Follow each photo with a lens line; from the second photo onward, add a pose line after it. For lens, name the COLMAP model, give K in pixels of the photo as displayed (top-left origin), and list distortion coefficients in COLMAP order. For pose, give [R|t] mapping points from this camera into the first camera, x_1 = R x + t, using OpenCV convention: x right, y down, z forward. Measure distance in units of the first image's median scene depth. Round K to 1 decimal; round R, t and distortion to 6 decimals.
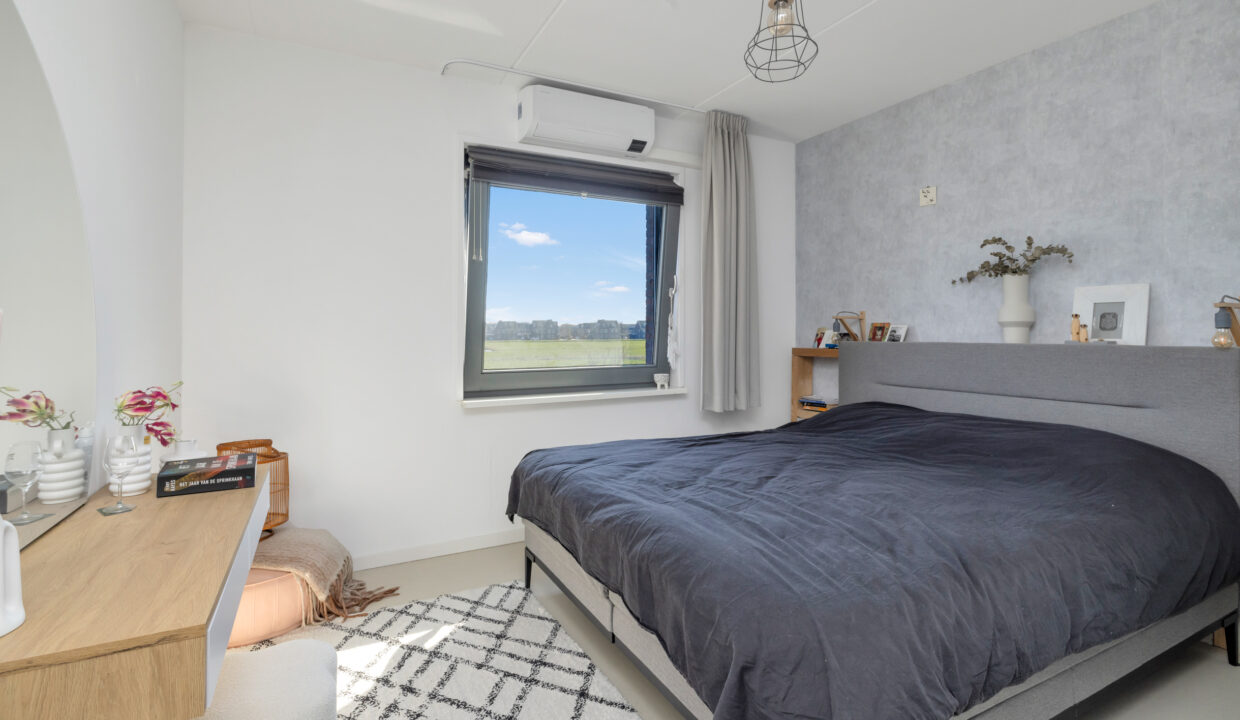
lens RADIAL K [[578.2, 0, 620.6], [0, 578.2, 343.3], [0, 0, 1]] dist [-0.004707, 0.000618]
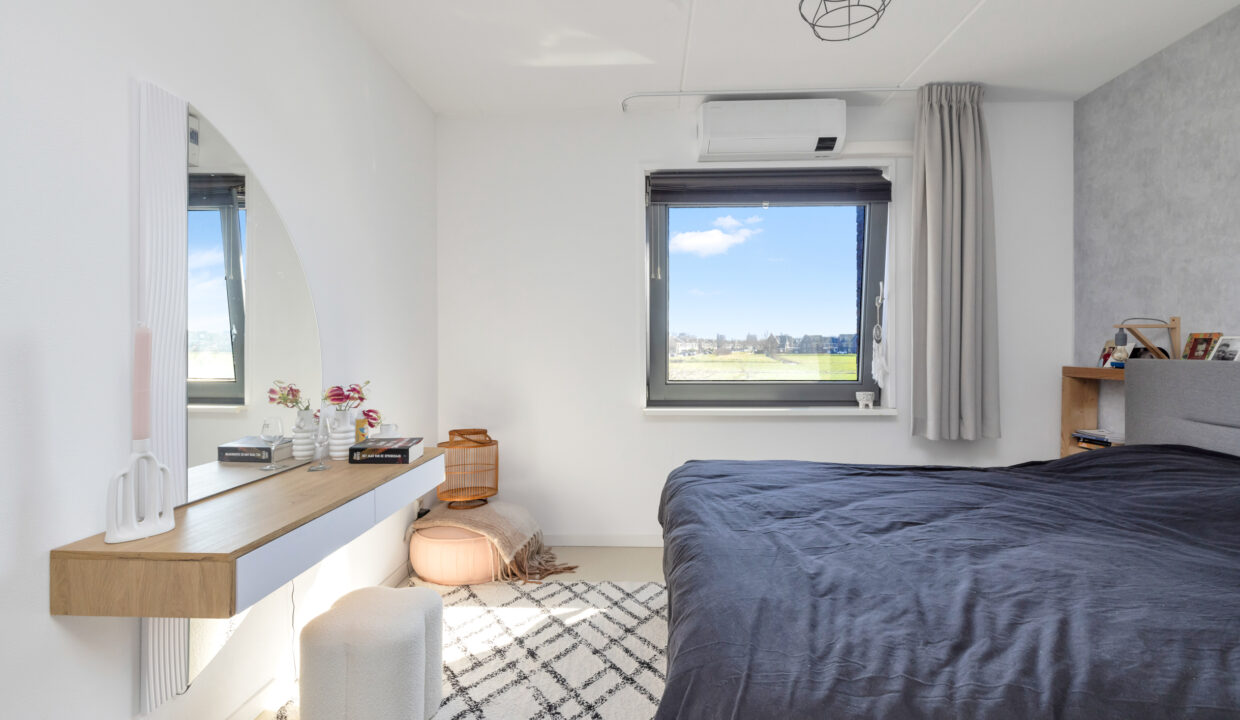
lens RADIAL K [[543.4, 0, 620.0], [0, 543.4, 360.0], [0, 0, 1]] dist [0.001146, 0.000647]
pose [[0.863331, 0.014376, -0.504434, 0.238772], [-0.011168, 0.999894, 0.009382, -0.001530], [0.504515, -0.002466, 0.863399, 0.107982]]
